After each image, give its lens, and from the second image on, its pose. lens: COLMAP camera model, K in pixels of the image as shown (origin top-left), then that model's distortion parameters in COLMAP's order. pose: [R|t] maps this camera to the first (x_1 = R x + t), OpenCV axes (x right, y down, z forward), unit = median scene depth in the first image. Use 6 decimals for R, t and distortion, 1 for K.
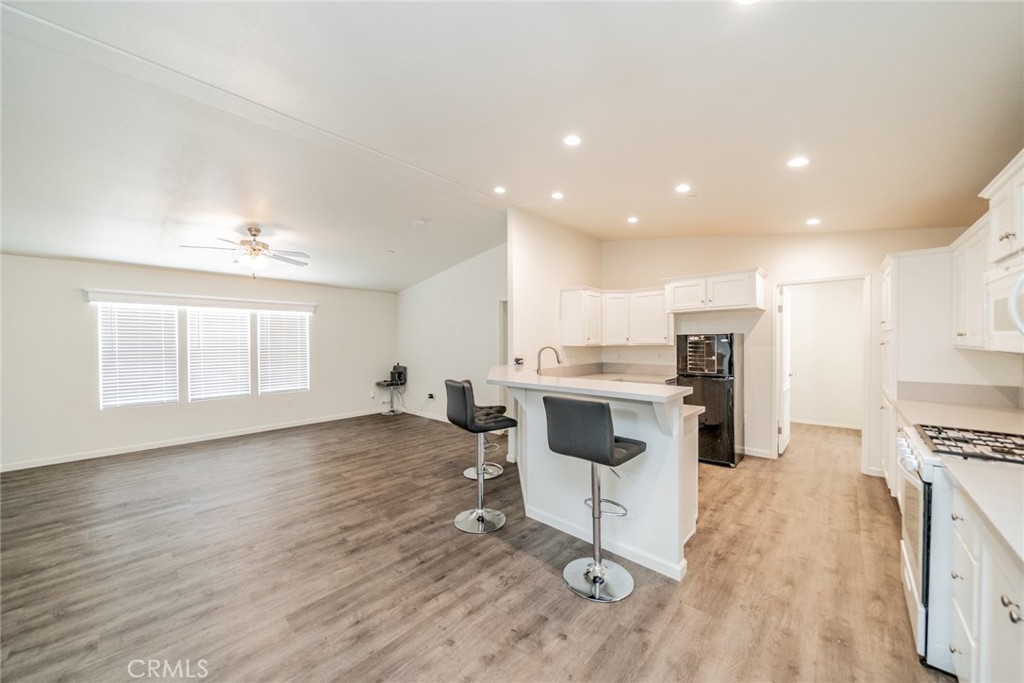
lens RADIAL K [[363.8, 0, 511.3], [0, 363.8, 346.7], [0, 0, 1]] dist [-0.008309, -0.000075]
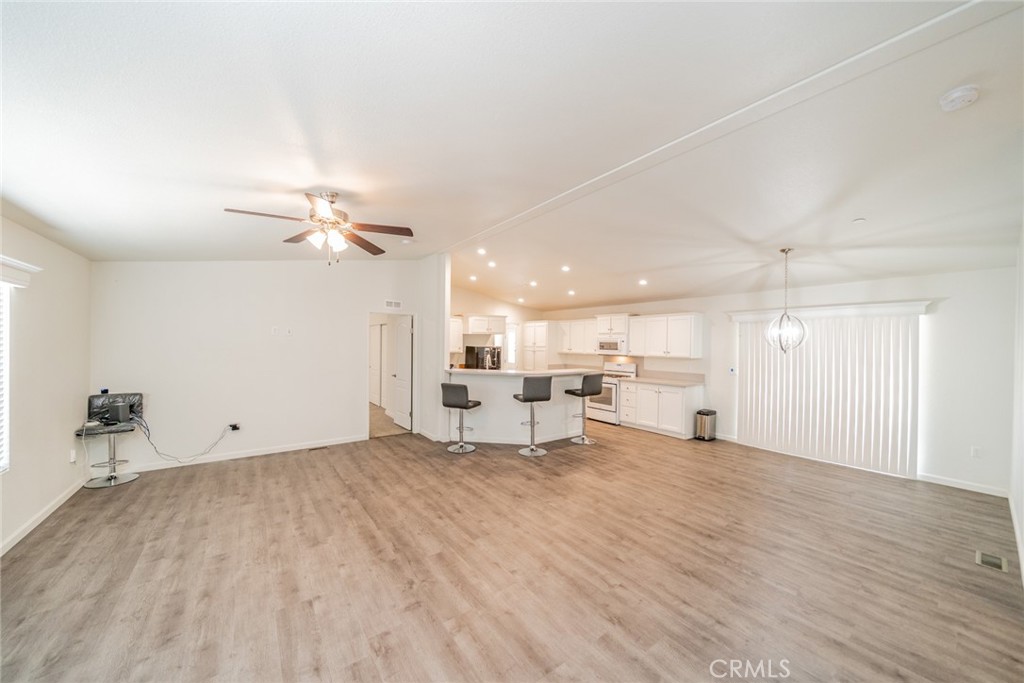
lens RADIAL K [[358.0, 0, 510.6], [0, 358.0, 344.8], [0, 0, 1]] dist [-0.001016, 0.000218]
pose [[0.194875, 0.007045, 0.980803, -1.243727], [0.001077, 0.999972, -0.007396, -0.031480], [-0.980828, 0.002498, 0.194862, 0.503851]]
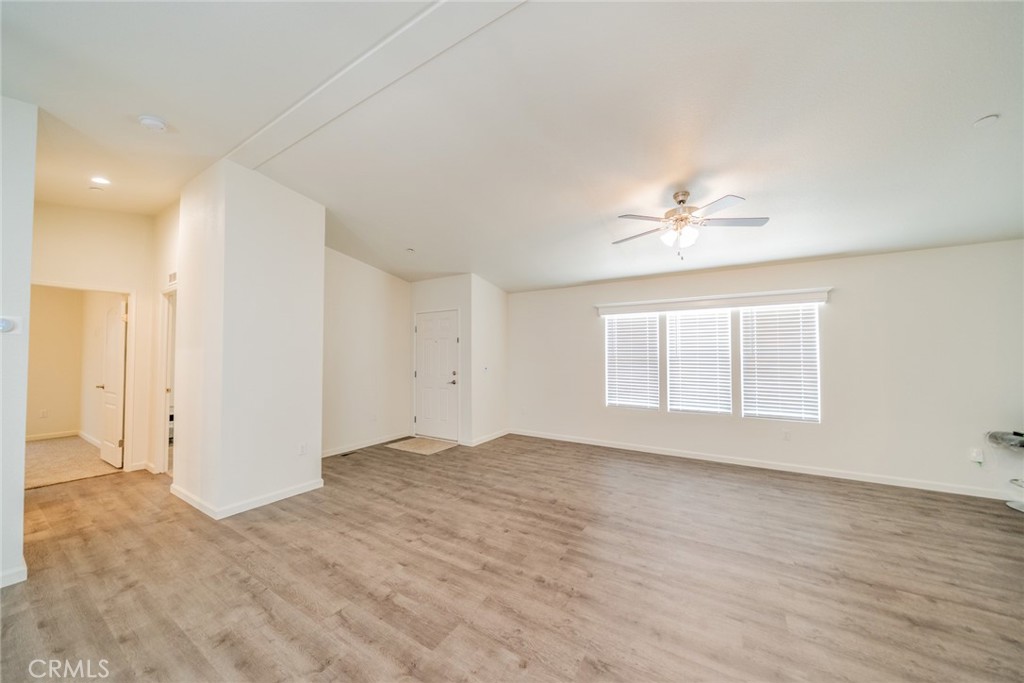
lens RADIAL K [[350.6, 0, 510.2], [0, 350.6, 346.9], [0, 0, 1]] dist [-0.005973, 0.000151]
pose [[0.184660, -0.018149, -0.982635, -0.070102], [-0.016311, 0.999635, -0.021528, 0.011393], [0.982667, 0.020003, 0.184297, 0.496715]]
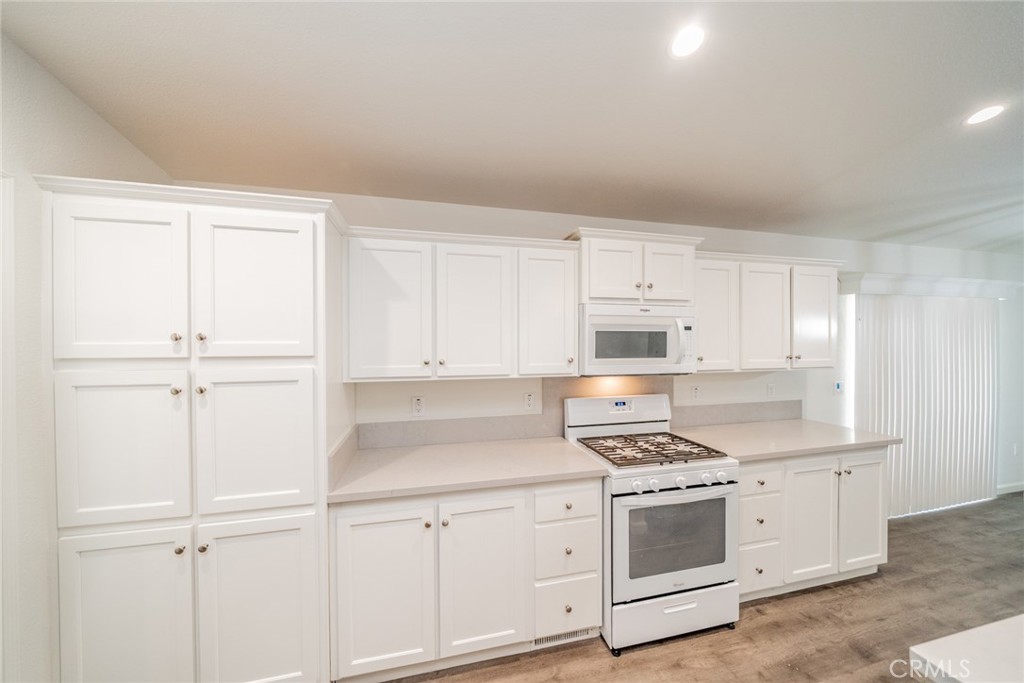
lens RADIAL K [[350.6, 0, 510.2], [0, 350.6, 346.9], [0, 0, 1]] dist [-0.005973, 0.000151]
pose [[-0.829990, 0.006183, 0.557743, 0.402985], [0.019516, 0.999648, 0.017961, -0.045245], [-0.557436, 0.025792, -0.829819, 0.869306]]
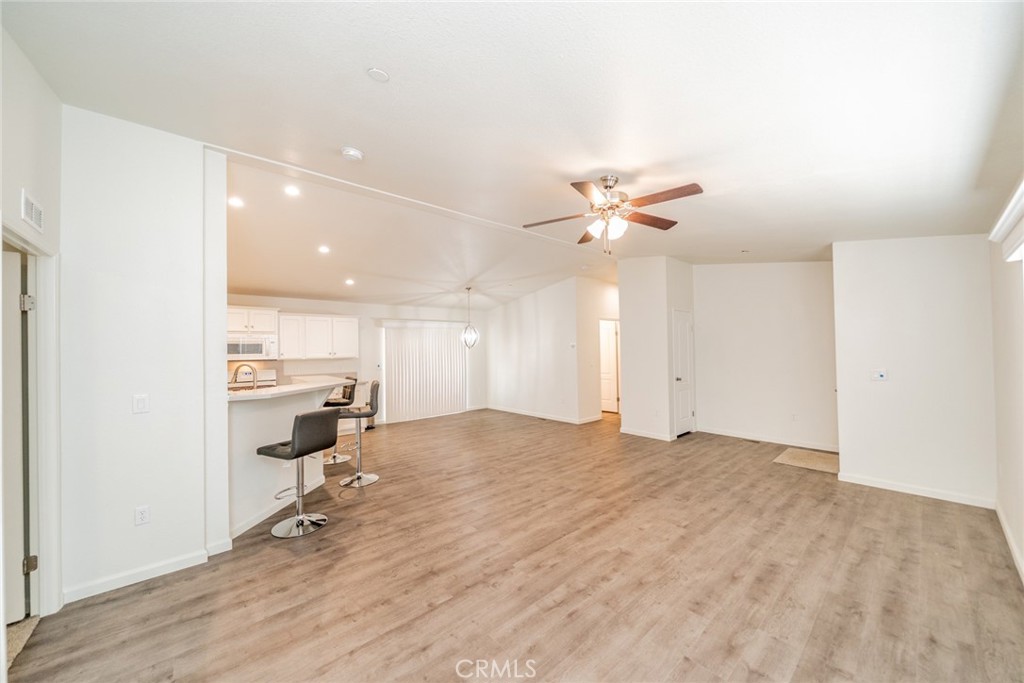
lens RADIAL K [[366.4, 0, 523.1], [0, 366.4, 345.9], [0, 0, 1]] dist [-0.002317, -0.000146]
pose [[-0.995122, 0.023211, 0.095880, -0.584788], [0.023778, 0.999706, 0.004766, -0.030204], [-0.095742, 0.007023, -0.995381, 1.578645]]
